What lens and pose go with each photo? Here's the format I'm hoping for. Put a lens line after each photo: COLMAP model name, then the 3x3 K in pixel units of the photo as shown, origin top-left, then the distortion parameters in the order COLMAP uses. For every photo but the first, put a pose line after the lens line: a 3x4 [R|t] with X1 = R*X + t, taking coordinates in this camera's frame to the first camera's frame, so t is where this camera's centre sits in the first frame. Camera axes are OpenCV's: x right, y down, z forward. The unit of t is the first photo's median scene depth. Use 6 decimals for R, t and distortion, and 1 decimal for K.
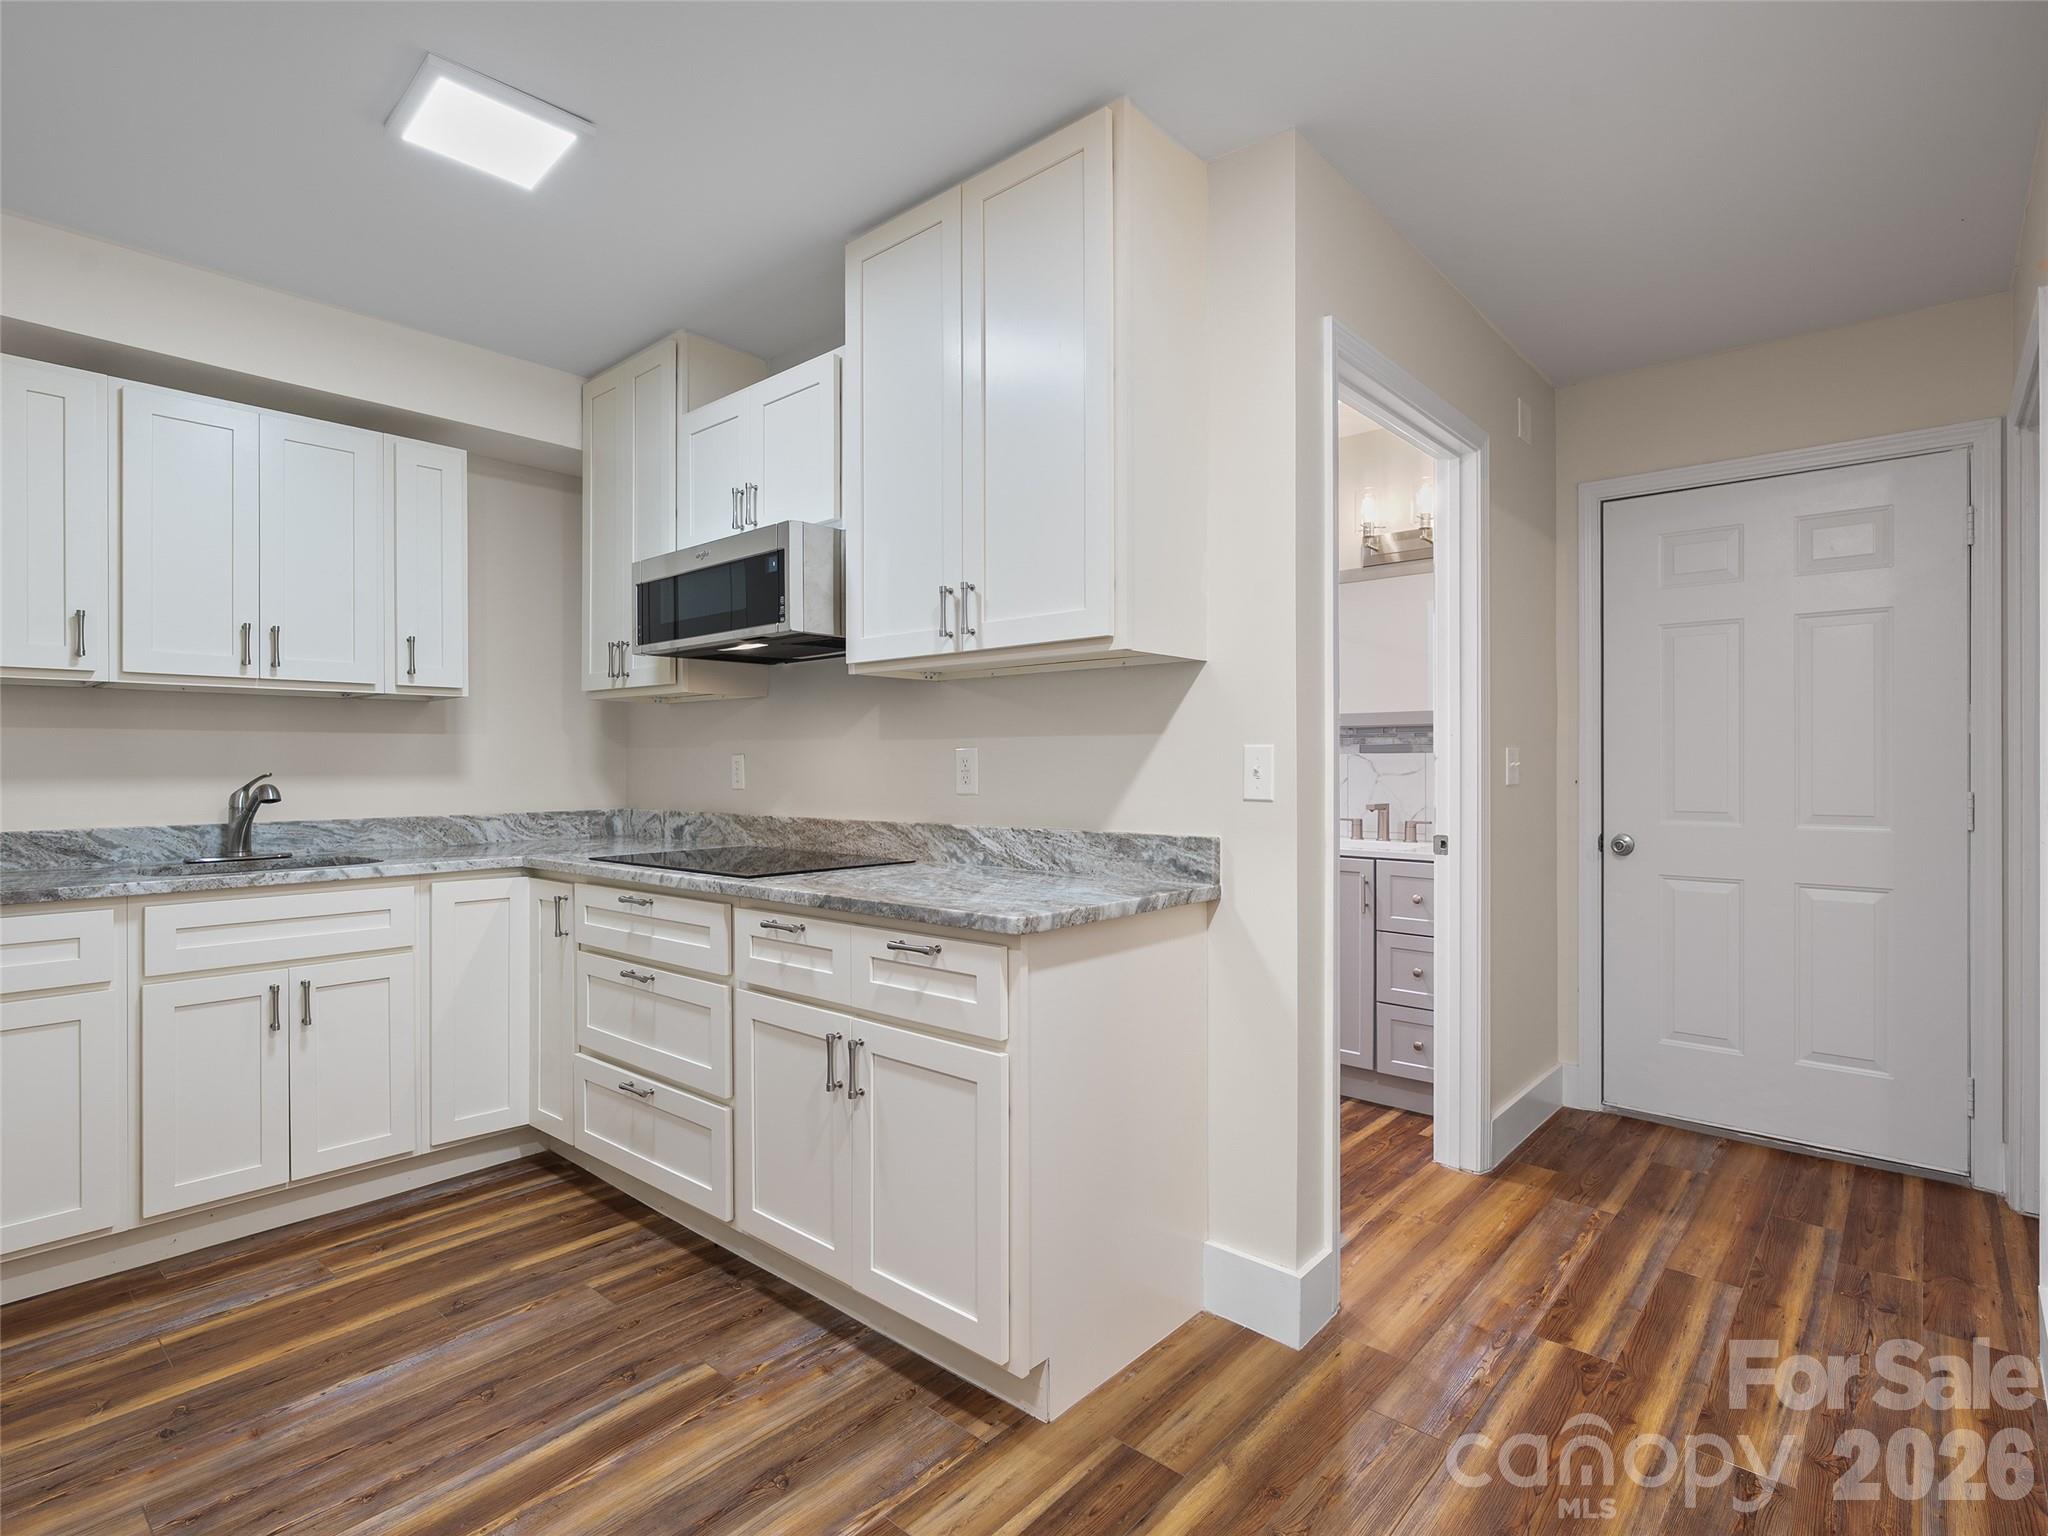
lens RADIAL K [[1041.4, 0, 1025.2], [0, 1041.4, 766.0], [0, 0, 1]] dist [-0.006058, 0.004329]
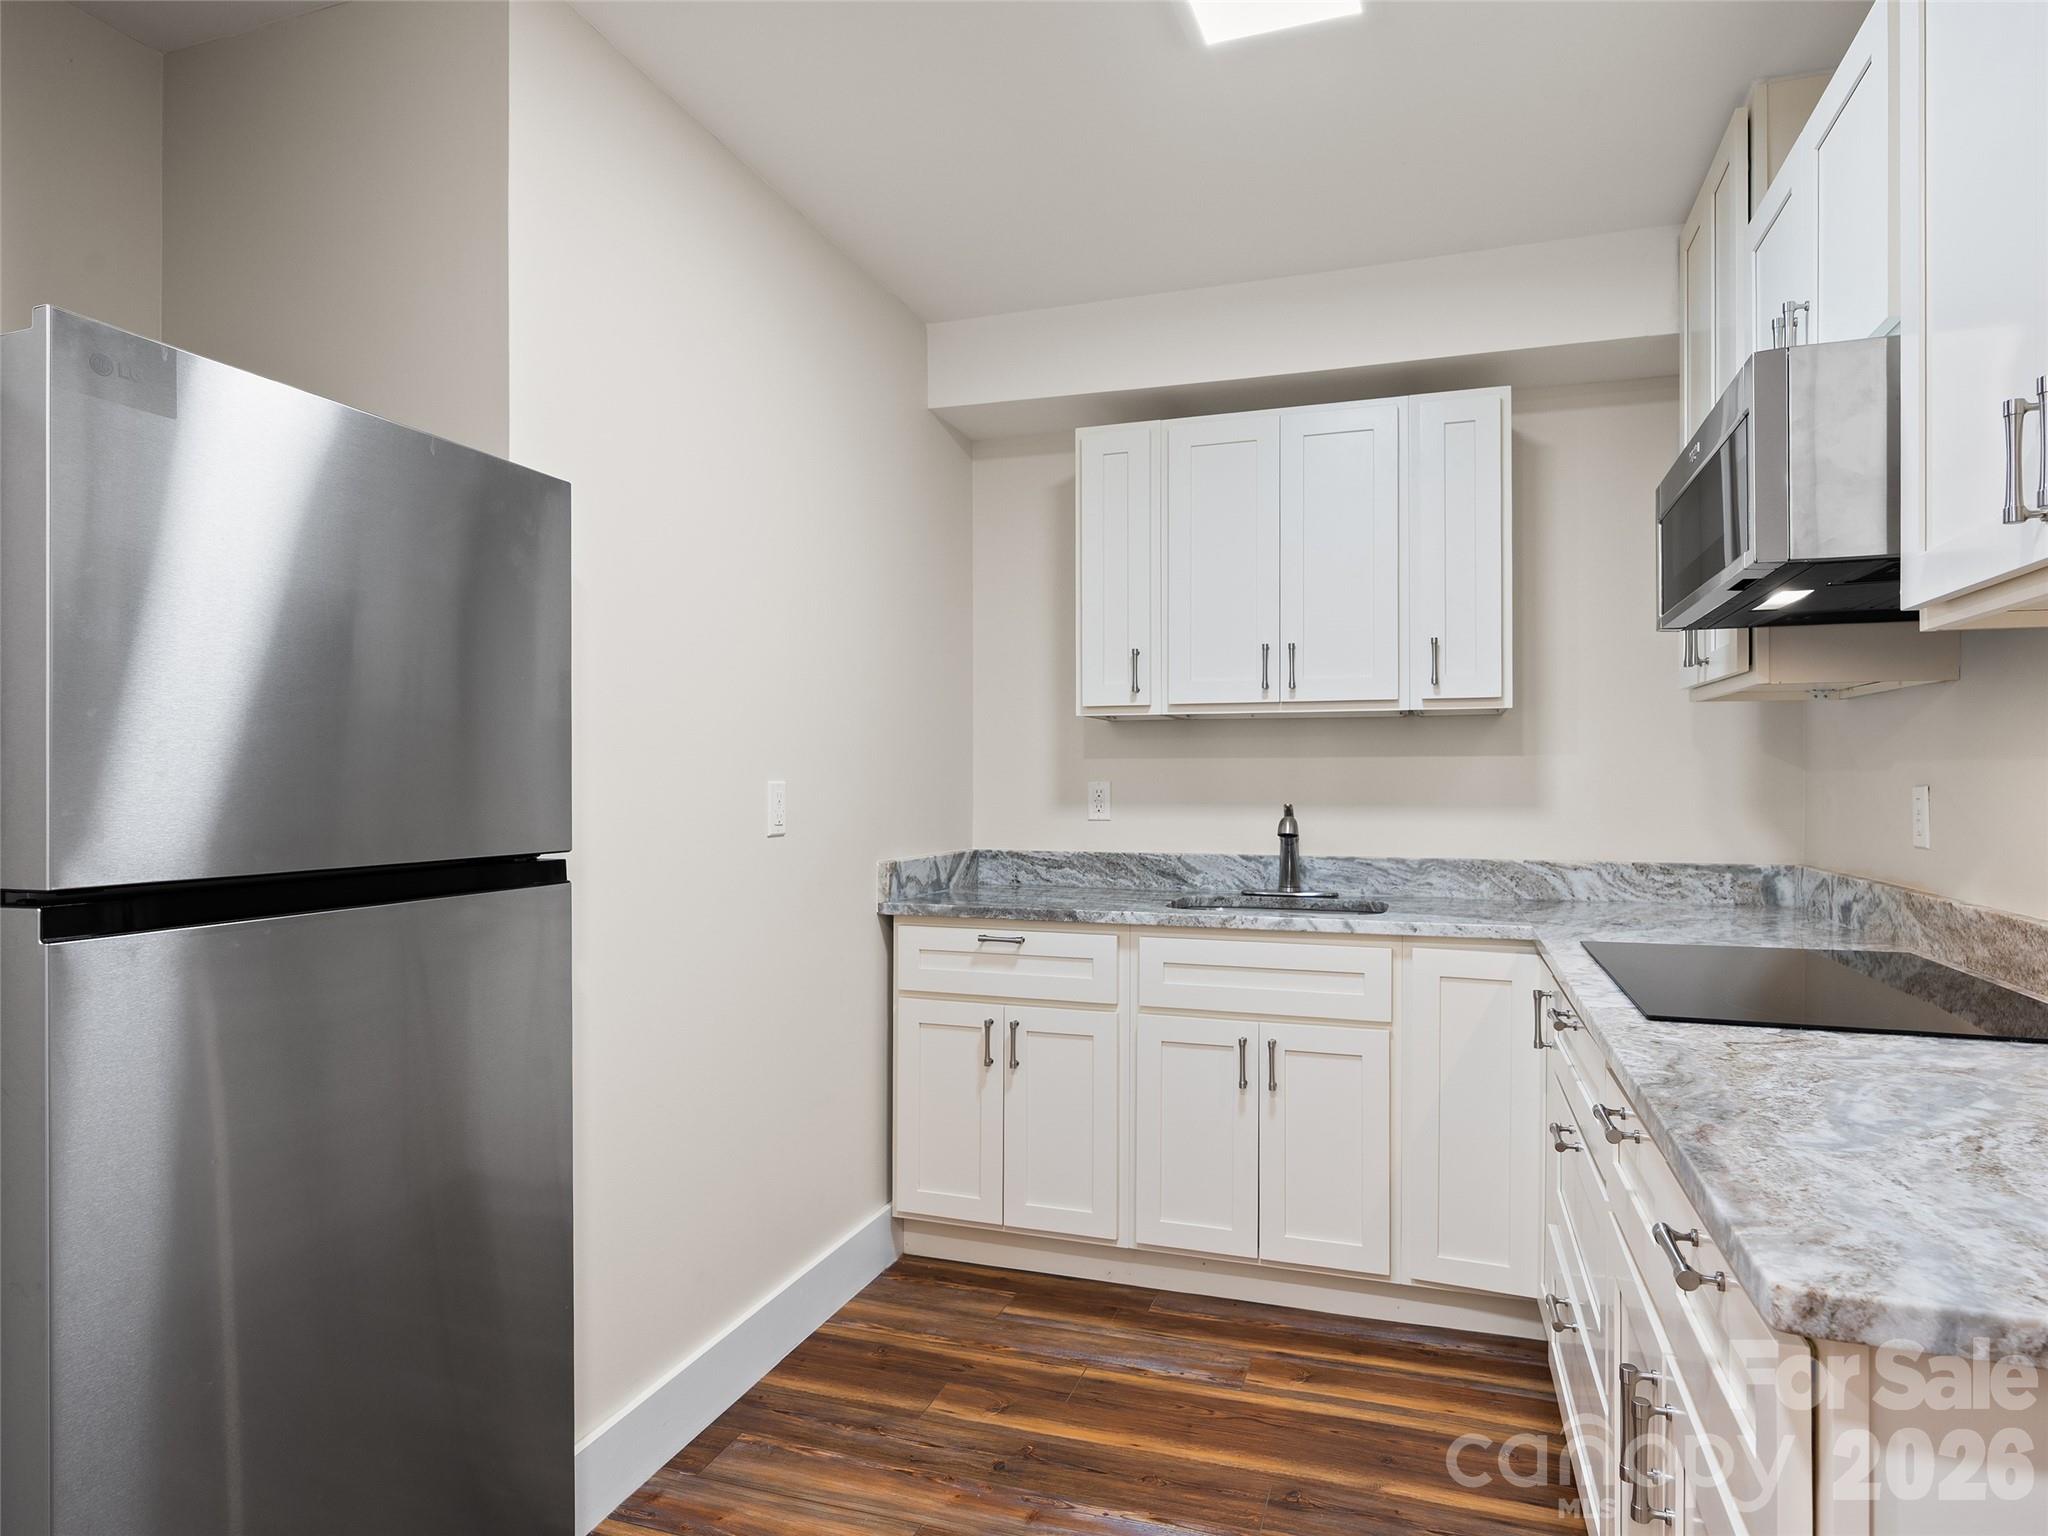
lens RADIAL K [[1220.3, 0, 1020.2], [0, 1220.3, 773.8], [0, 0, 1]] dist [-0.007847, -0.000642]
pose [[0.375857, 0.001367, -0.926677, 0.185244], [-0.002624, 0.999996, 0.000411, -0.020573], [0.926674, 0.002277, 0.375859, 0.385252]]
